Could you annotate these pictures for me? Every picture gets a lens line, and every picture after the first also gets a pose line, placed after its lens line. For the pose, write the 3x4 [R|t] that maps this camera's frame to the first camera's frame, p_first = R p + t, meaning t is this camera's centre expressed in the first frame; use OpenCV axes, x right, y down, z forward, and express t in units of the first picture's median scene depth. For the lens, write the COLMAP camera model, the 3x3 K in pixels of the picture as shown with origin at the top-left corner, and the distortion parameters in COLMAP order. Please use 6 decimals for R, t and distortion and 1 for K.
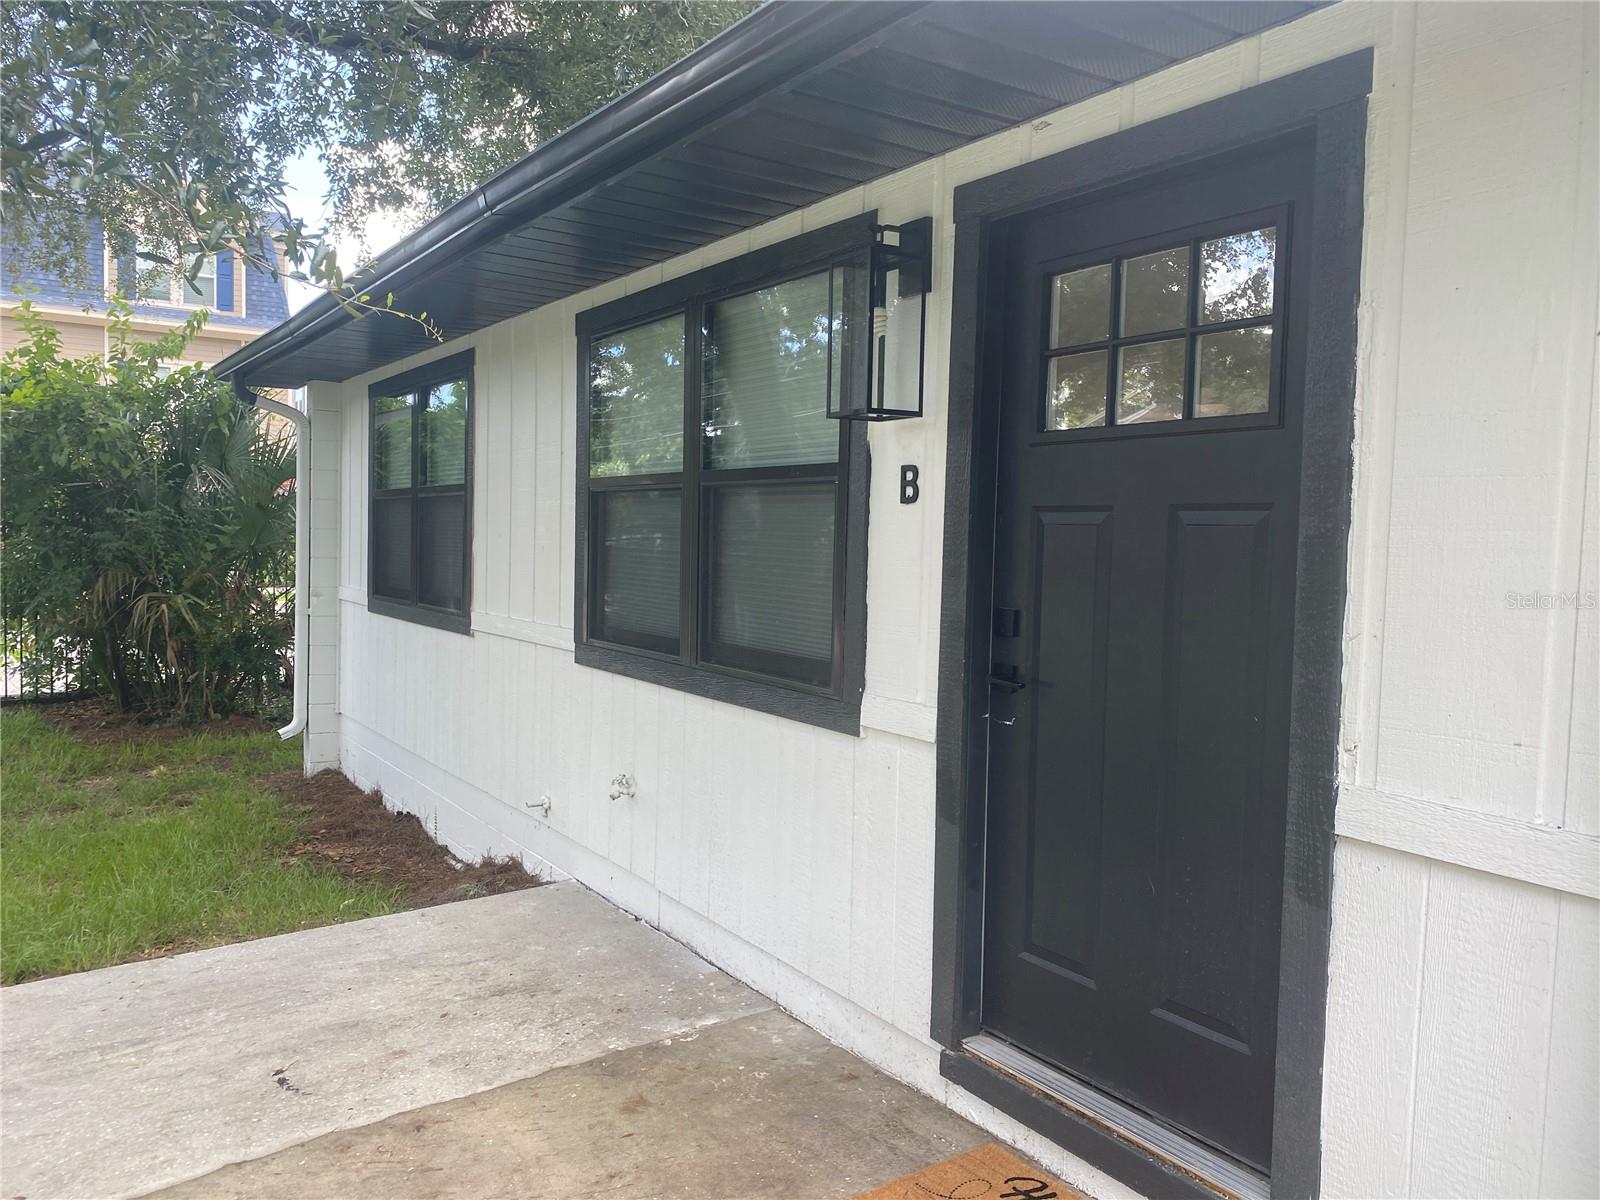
lens RADIAL K [[1239.0, 0, 800.0], [0, 1239.0, 596.8], [0, 0, 1]] dist [0.043765, -0.004146]
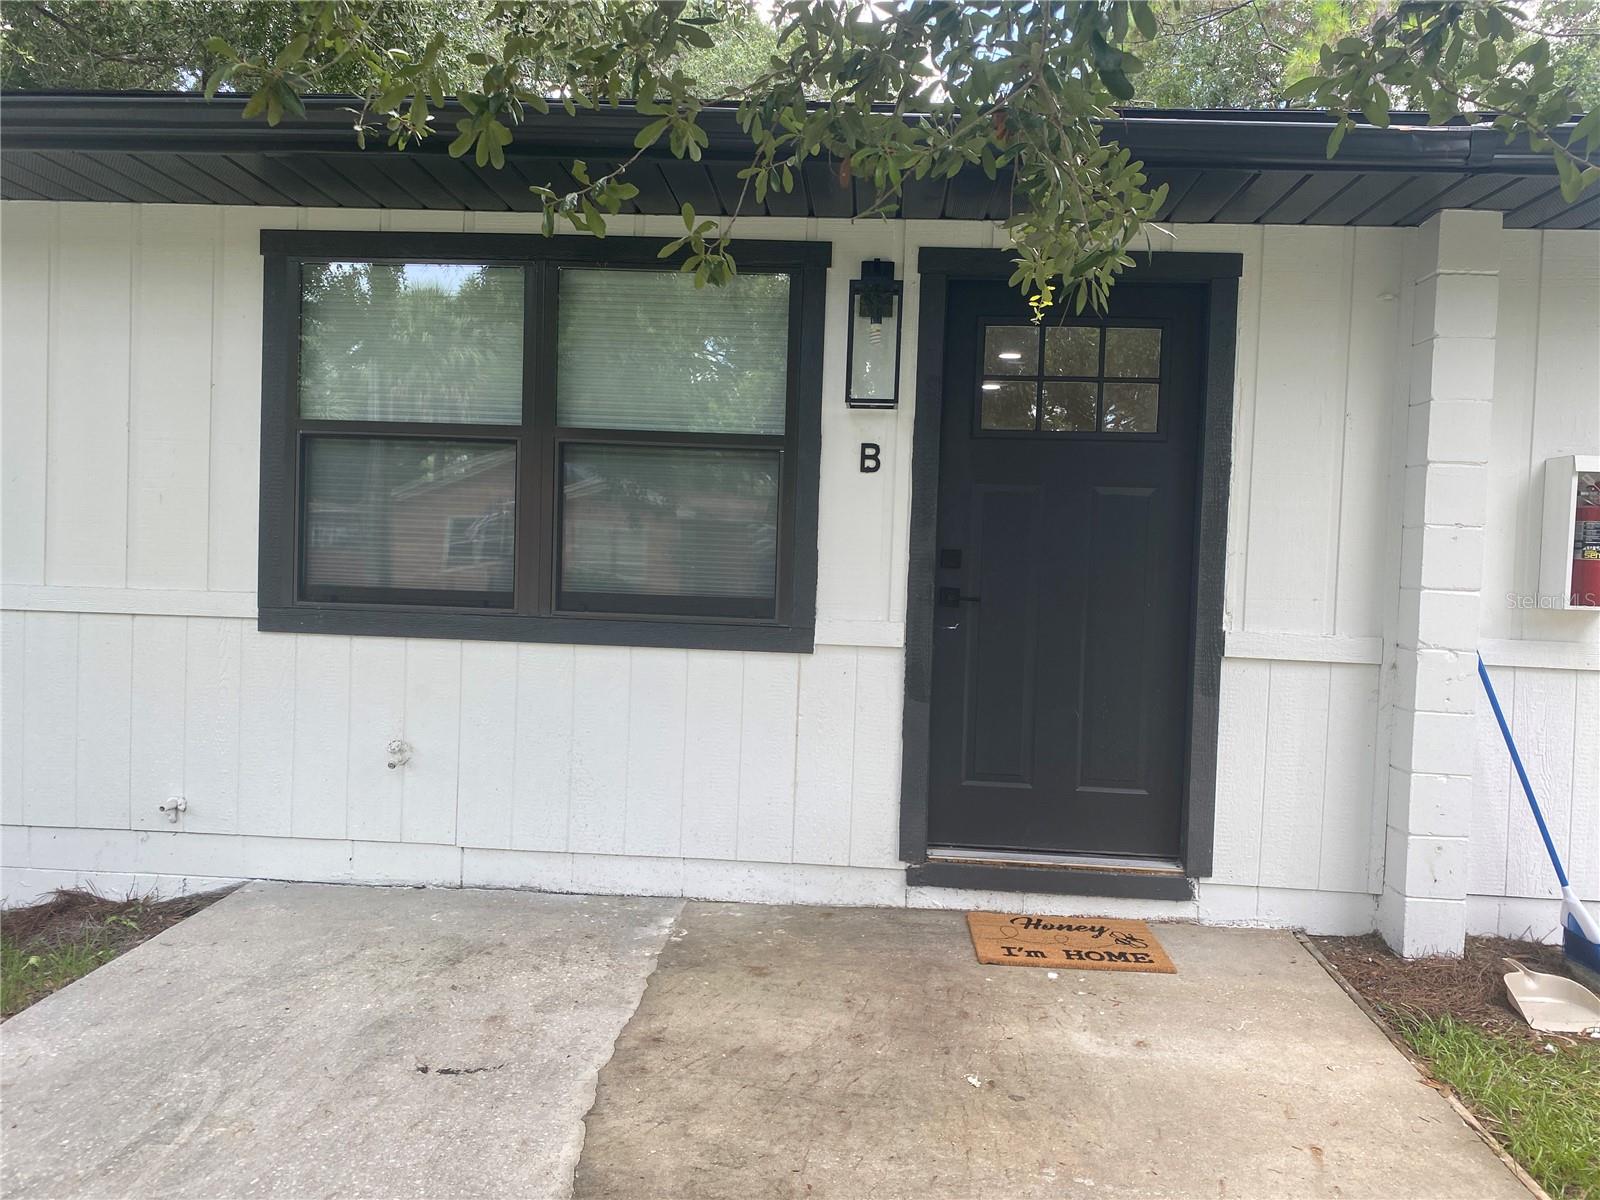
lens RADIAL K [[1198.3, 0, 811.4], [0, 1198.3, 605.4], [0, 0, 1]] dist [0.045796, -0.008459]
pose [[0.590002, -0.029703, 0.806855, -0.969805], [0.020643, 0.999551, 0.021702, 0.037935], [-0.807138, 0.003851, 0.590351, 0.279039]]
